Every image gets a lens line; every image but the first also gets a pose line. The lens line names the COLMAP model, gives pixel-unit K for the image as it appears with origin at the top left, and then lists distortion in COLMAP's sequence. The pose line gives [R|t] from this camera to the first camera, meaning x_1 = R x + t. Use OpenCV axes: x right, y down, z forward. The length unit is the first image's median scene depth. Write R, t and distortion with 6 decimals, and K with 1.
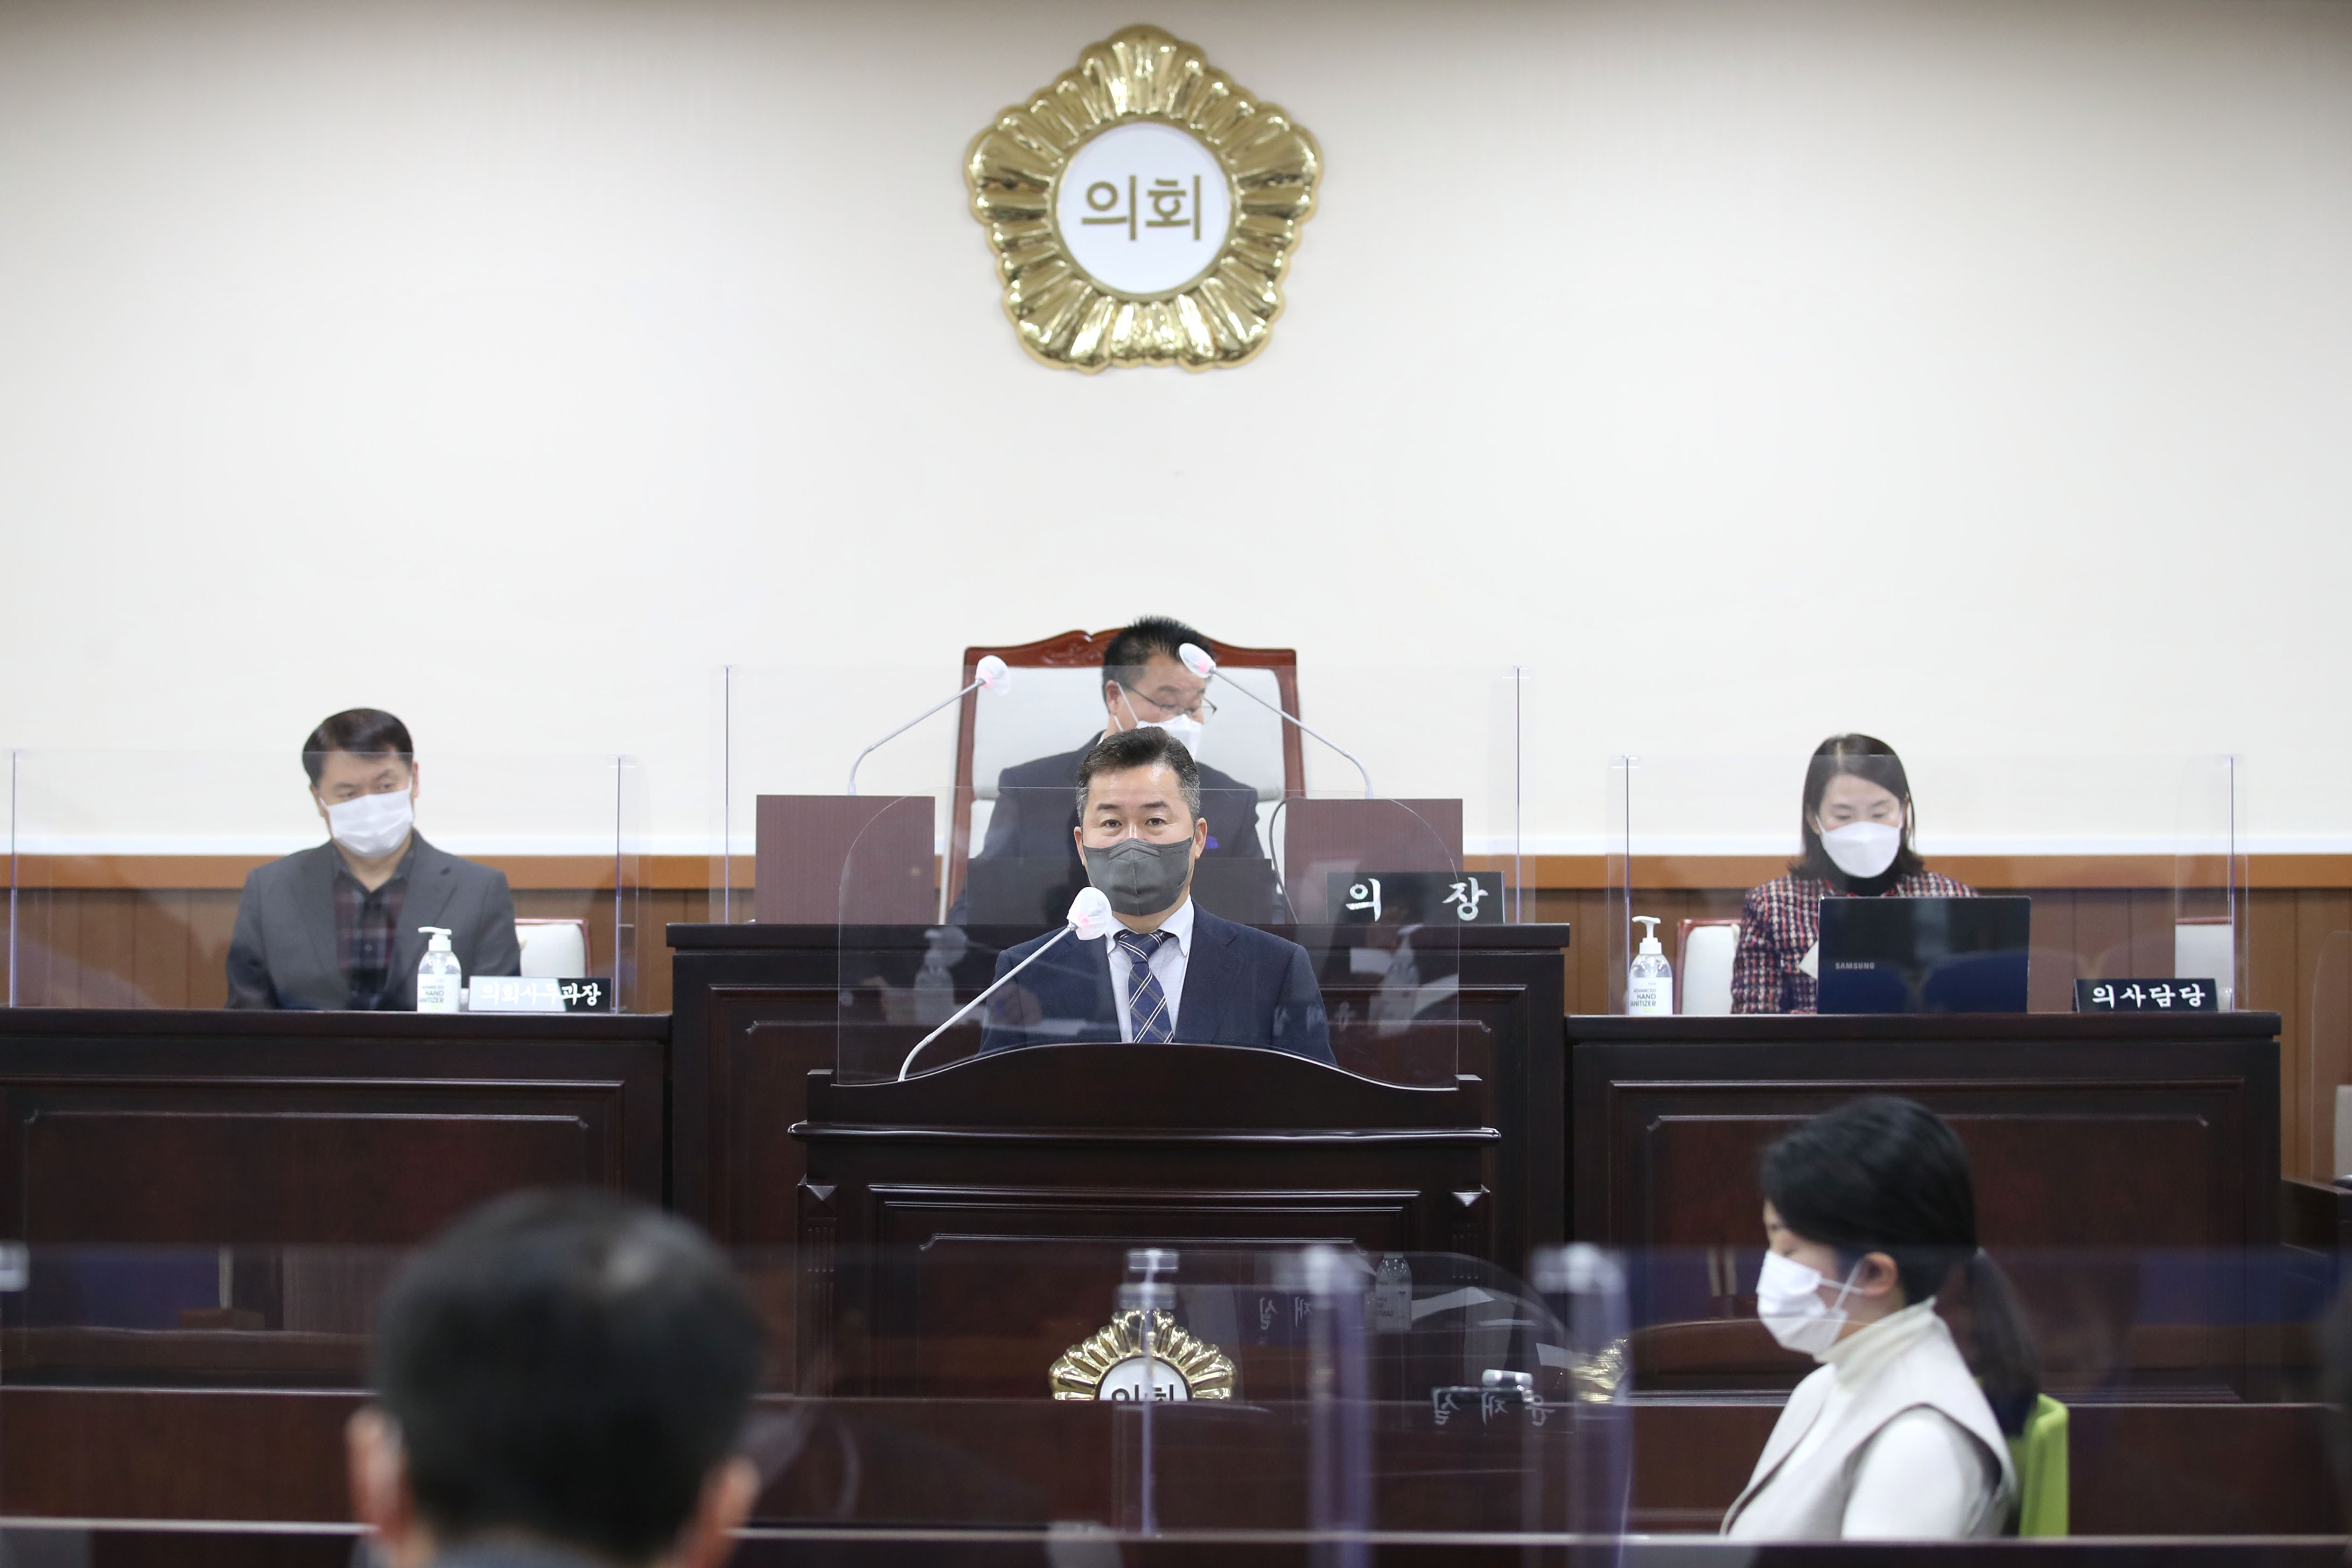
lens RADIAL K [[5935.0, 0, 1086.0], [0, 5935.0, 837.1], [0, 0, 1]] dist [-0.140663, 0.000000]
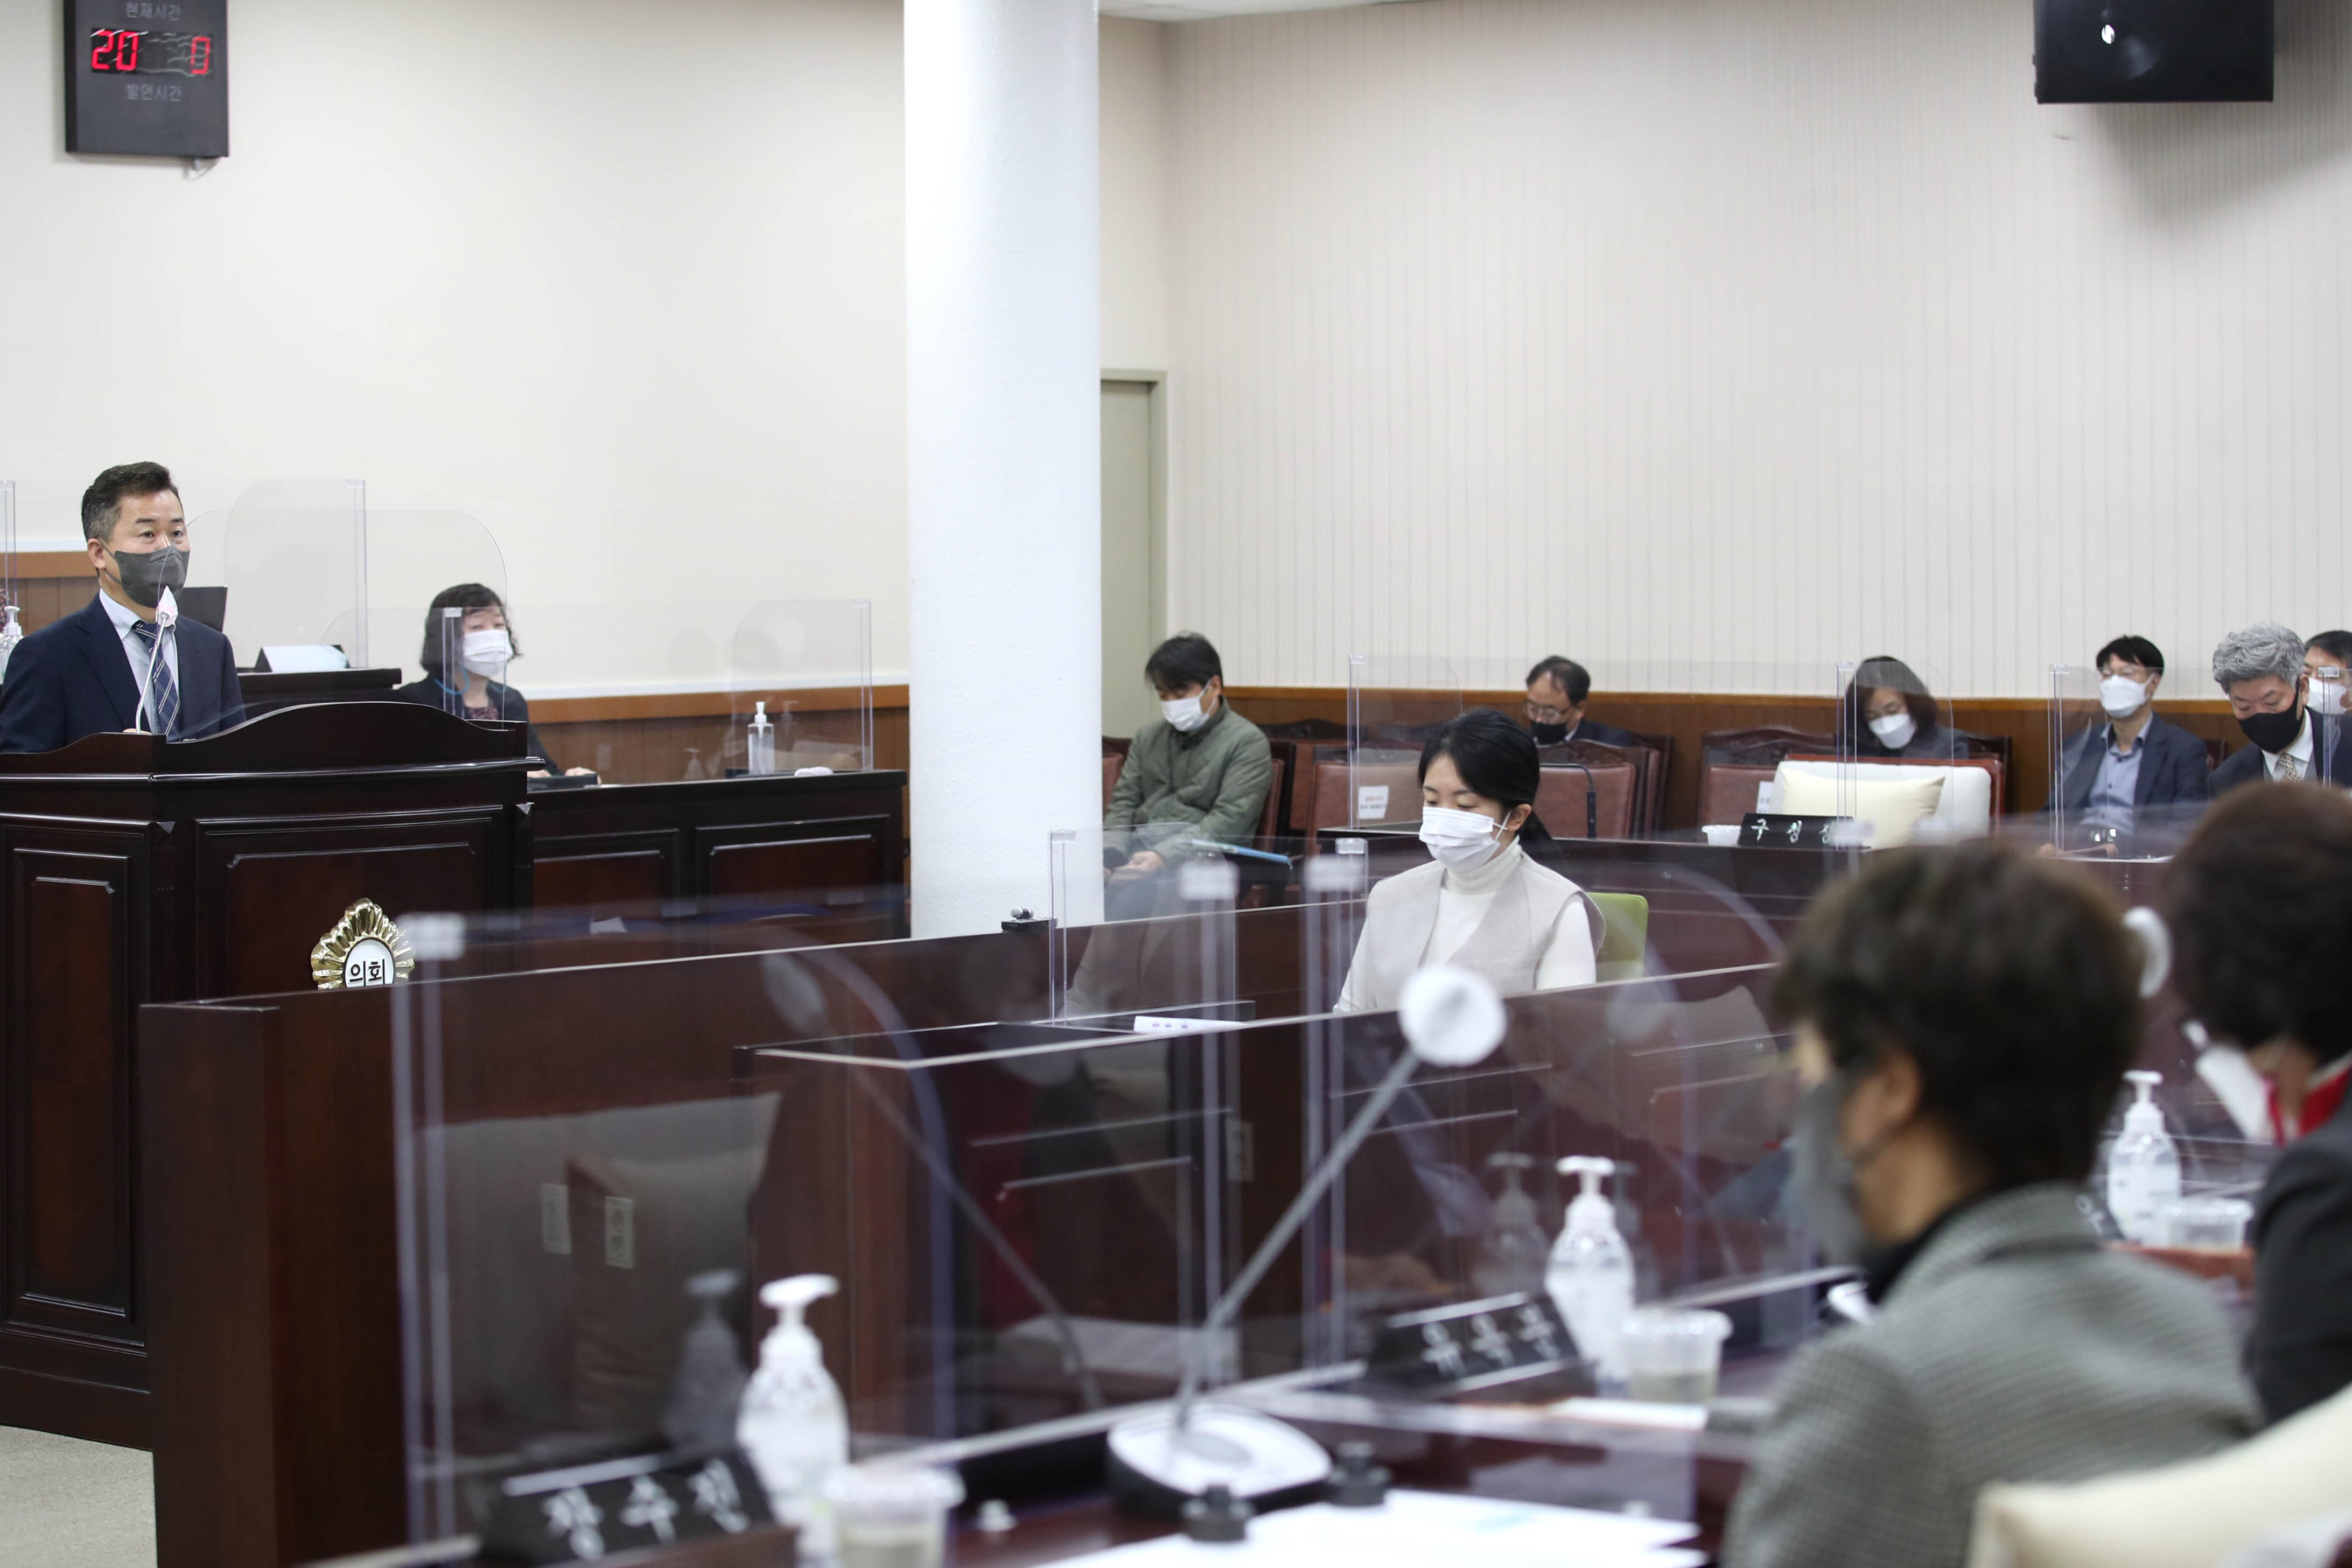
lens RADIAL K [[5259.7, 0, 1135.6], [0, 5259.7, 879.0], [0, 0, 1]] dist [-0.286967, 0.000000]
pose [[0.630055, -0.055330, 0.774577, -0.788090], [0.001702, 0.997554, 0.069874, -0.007286], [-0.776549, -0.042706, 0.628608, 0.130850]]
